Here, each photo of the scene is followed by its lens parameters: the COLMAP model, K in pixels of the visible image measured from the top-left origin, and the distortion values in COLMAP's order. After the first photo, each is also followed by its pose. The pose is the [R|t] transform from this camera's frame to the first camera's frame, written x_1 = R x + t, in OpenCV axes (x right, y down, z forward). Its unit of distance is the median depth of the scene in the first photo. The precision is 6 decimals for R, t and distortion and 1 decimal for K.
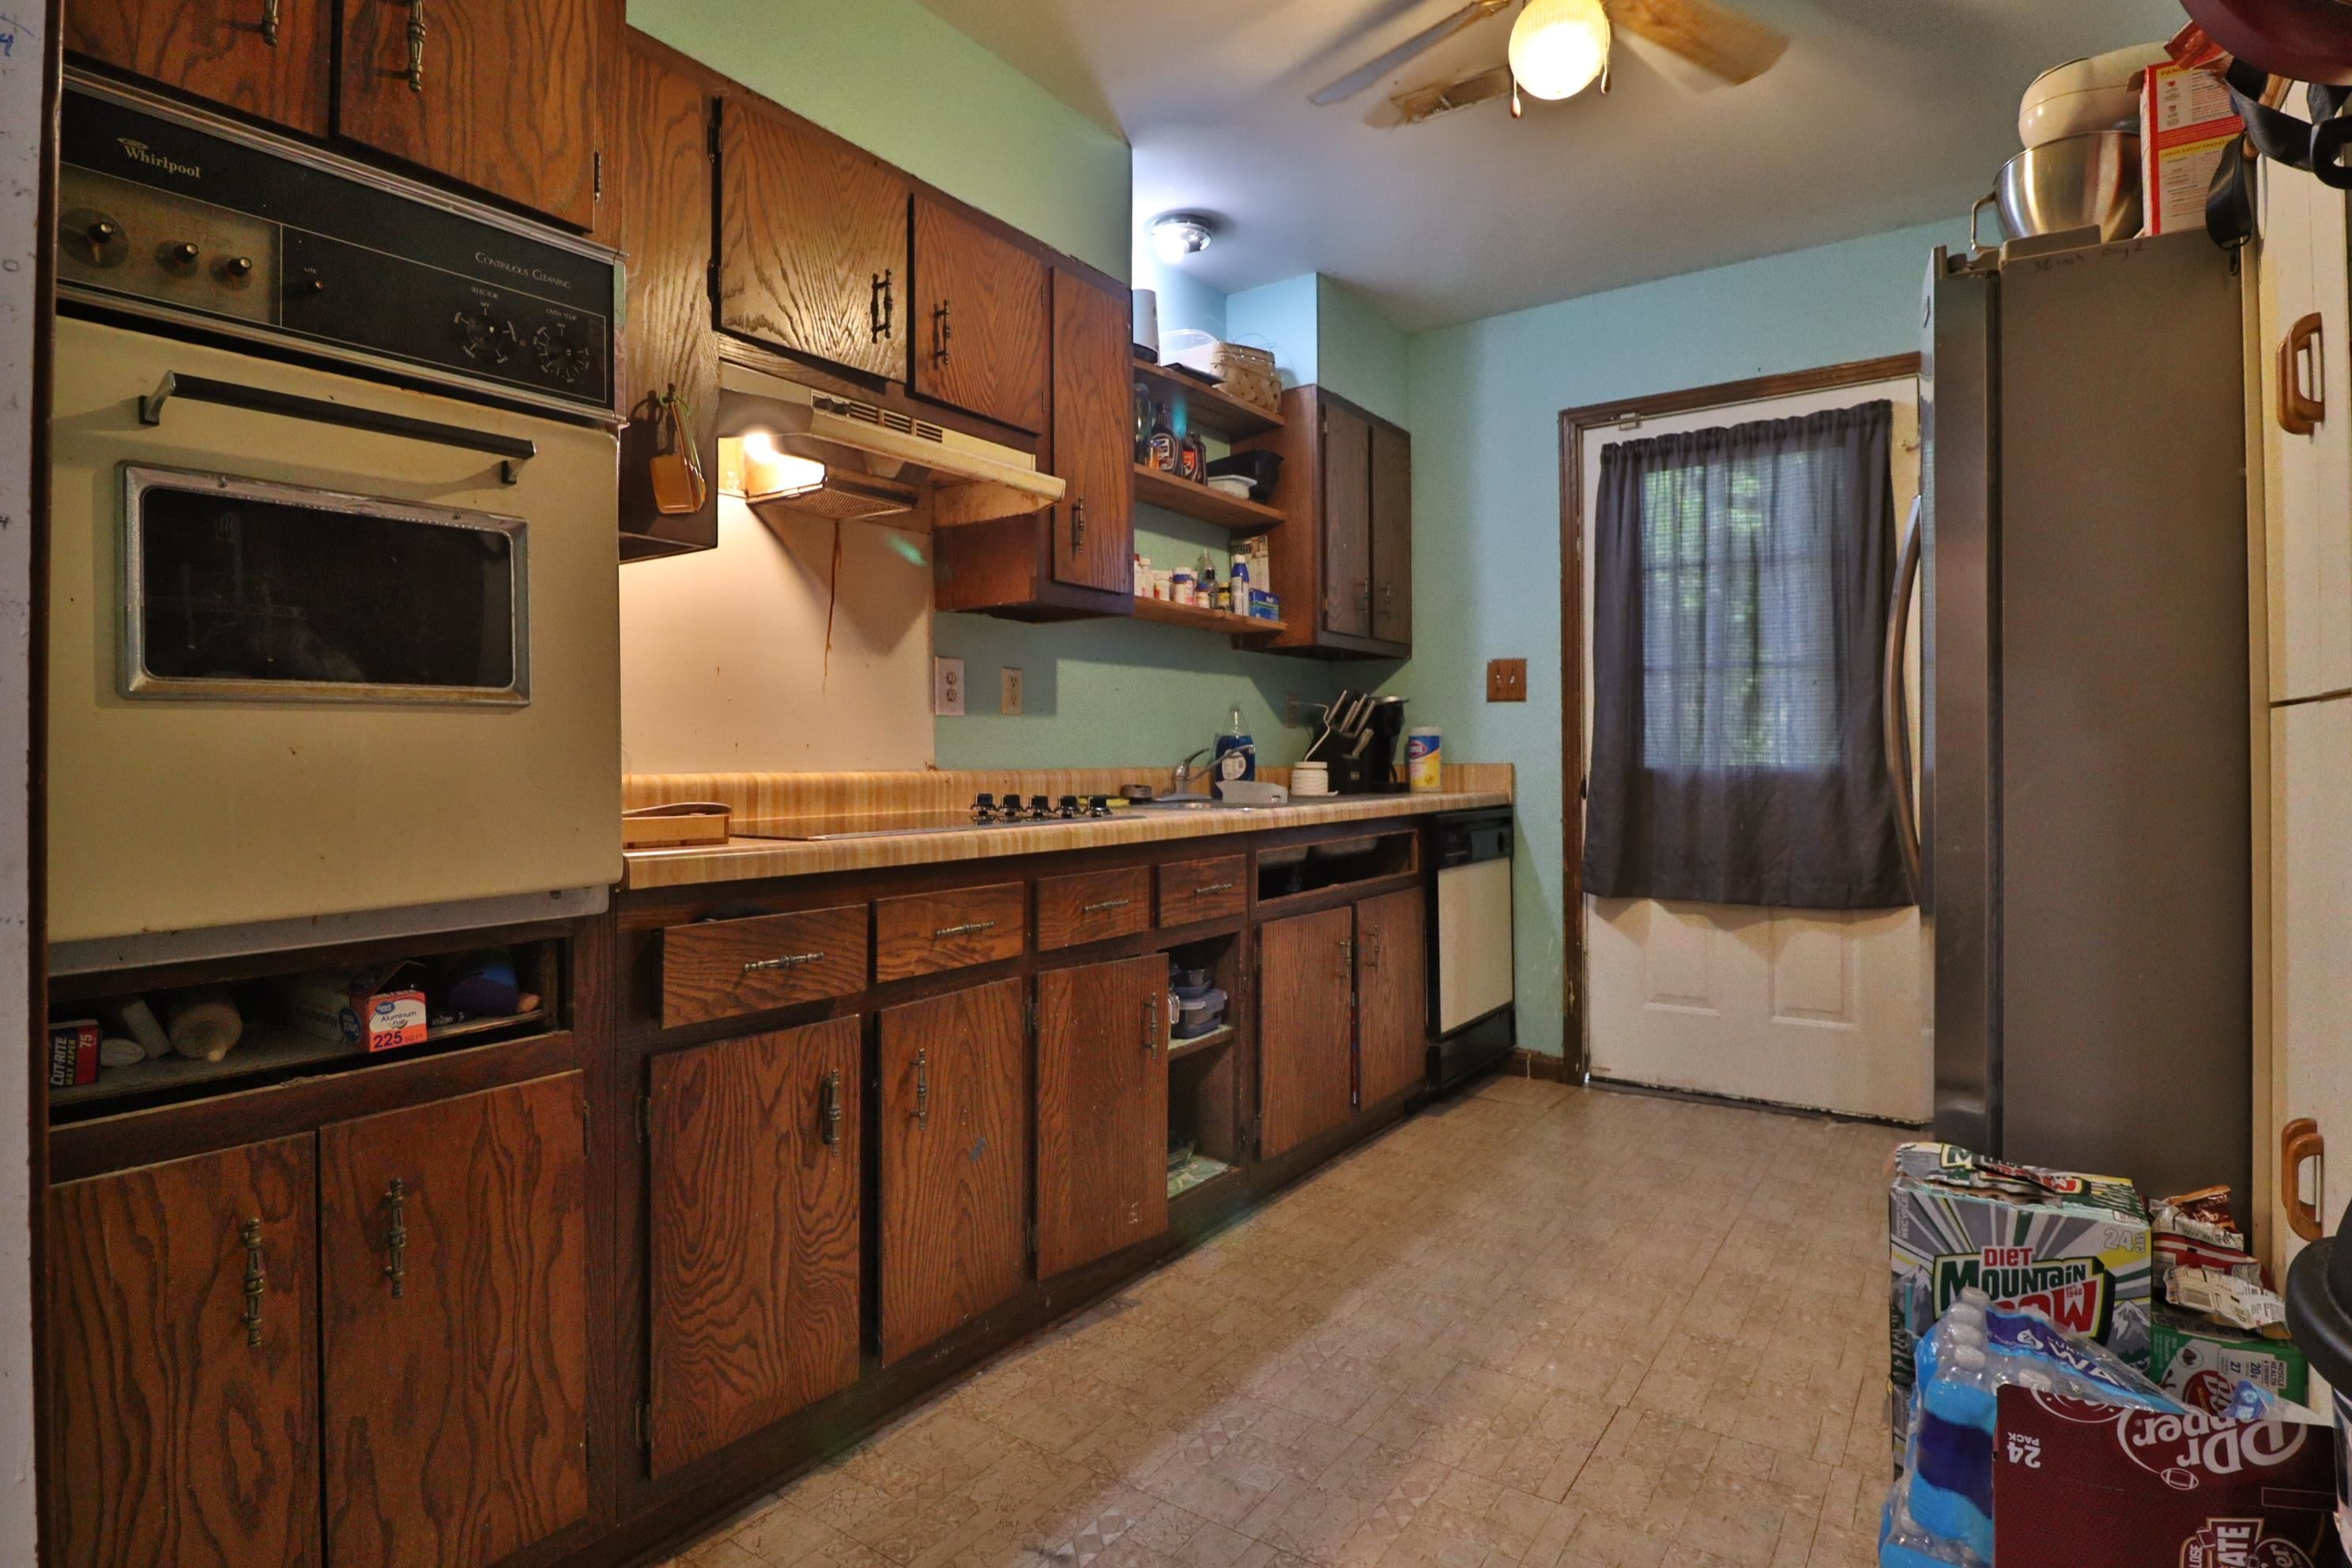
lens RADIAL K [[1223.5, 0, 1188.5], [0, 1223.5, 751.5], [0, 0, 1]] dist [0.001590, -0.016093]
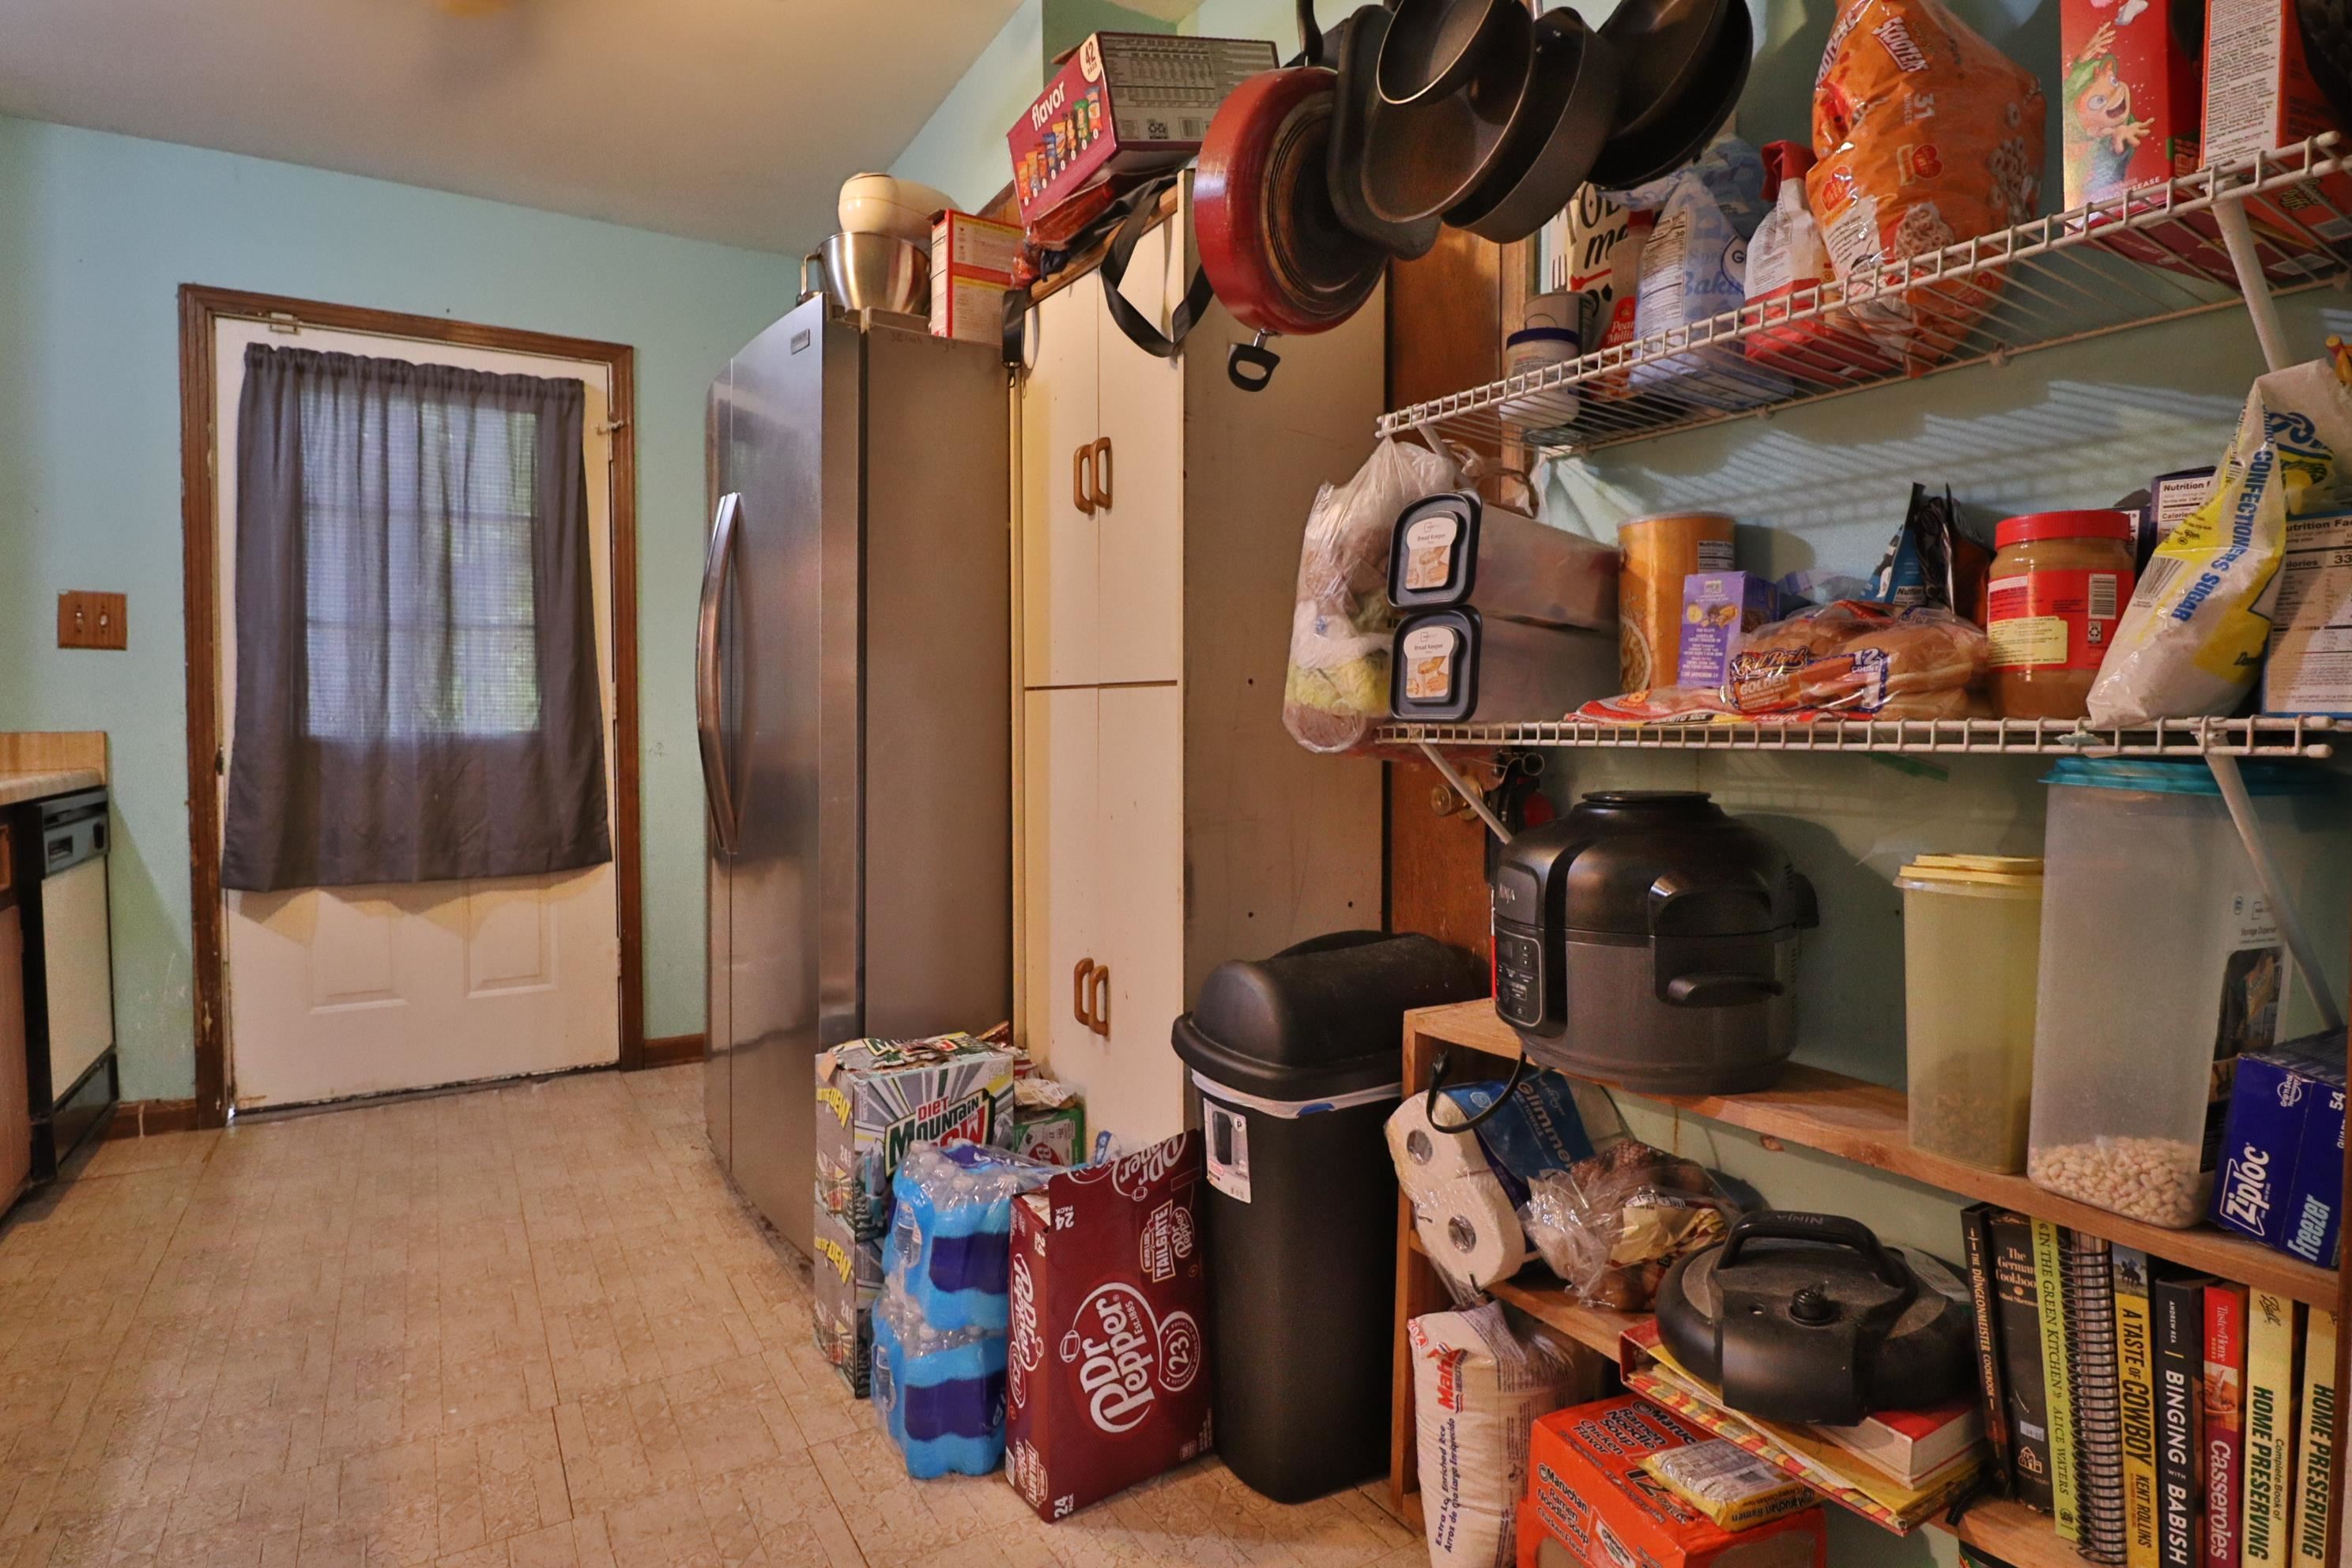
lens RADIAL K [[1223.5, 0, 1188.5], [0, 1223.5, 751.5], [0, 0, 1]] dist [0.001590, -0.016093]
pose [[0.400396, -0.018866, 0.916148, -0.242330], [-0.006294, 0.999708, 0.023338, 0.000981], [-0.916321, -0.015111, 0.400160, 0.138146]]
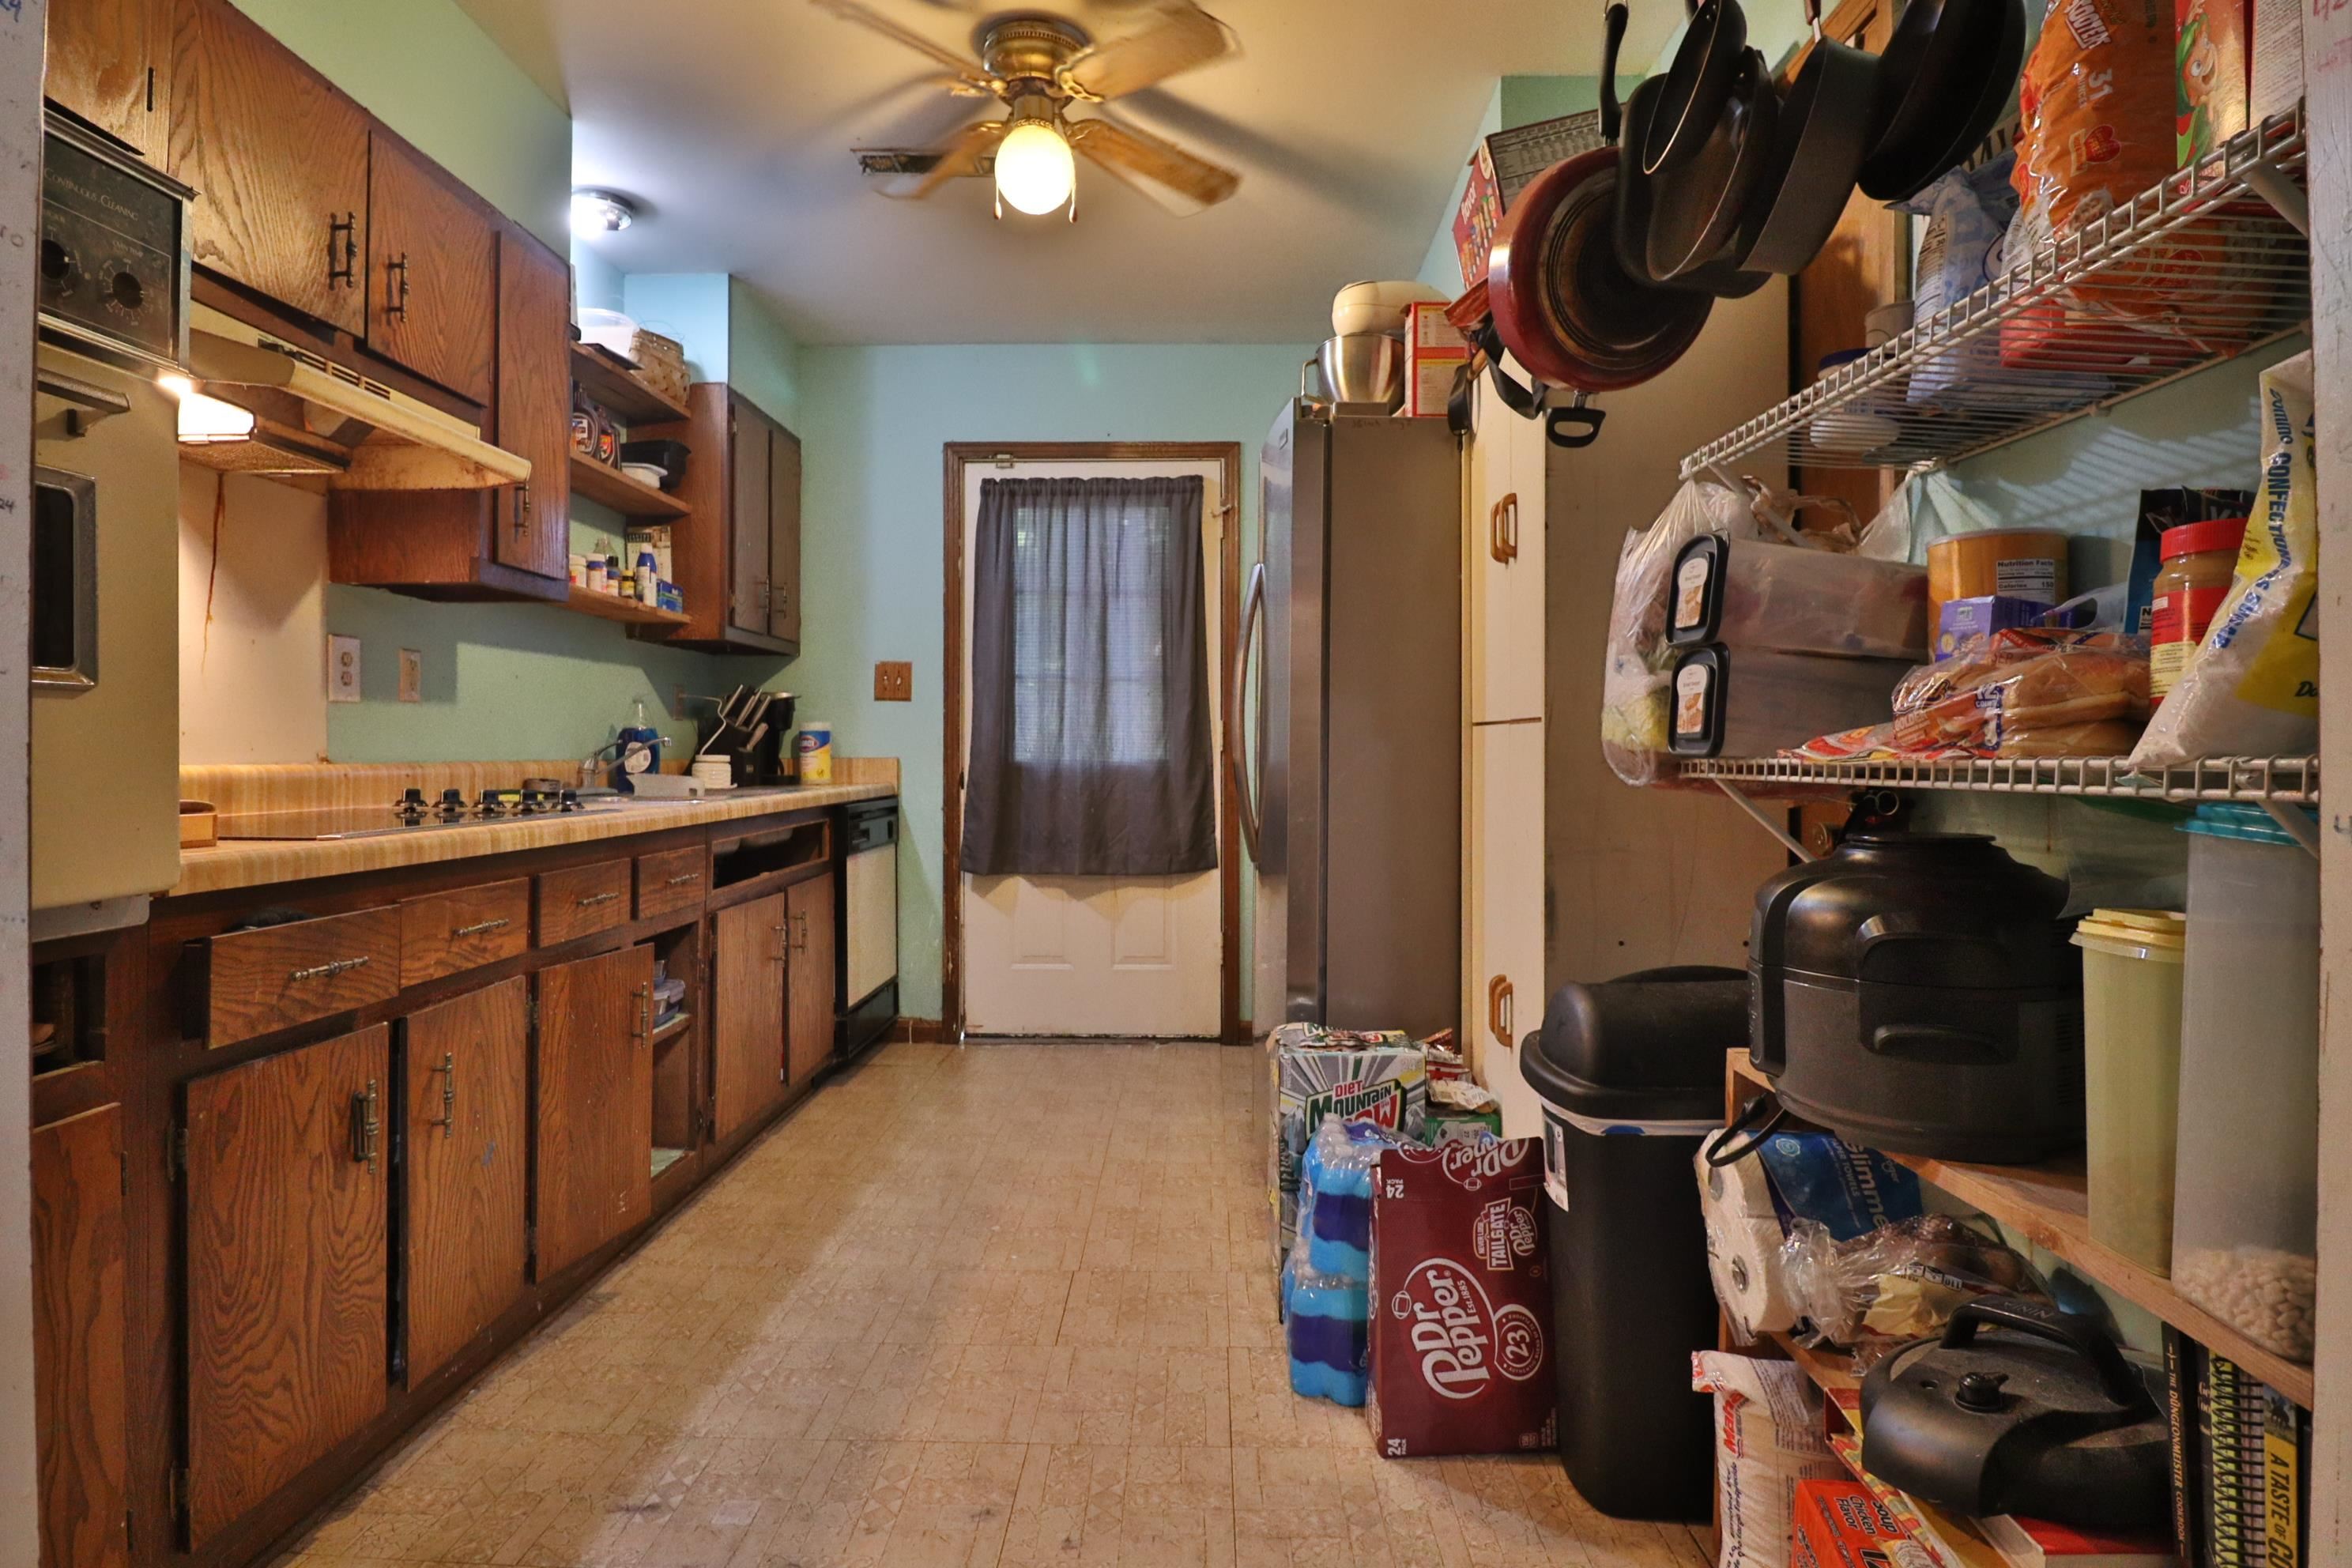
lens RADIAL K [[1225.5, 0, 1190.7], [0, 1225.5, 746.1], [0, 0, 1]] dist [0.001539, -0.016742]
pose [[0.831924, 0.009780, 0.554803, -0.197919], [-0.010516, 0.999943, -0.001859, -0.001761], [-0.554790, -0.004288, 0.831979, -0.088842]]
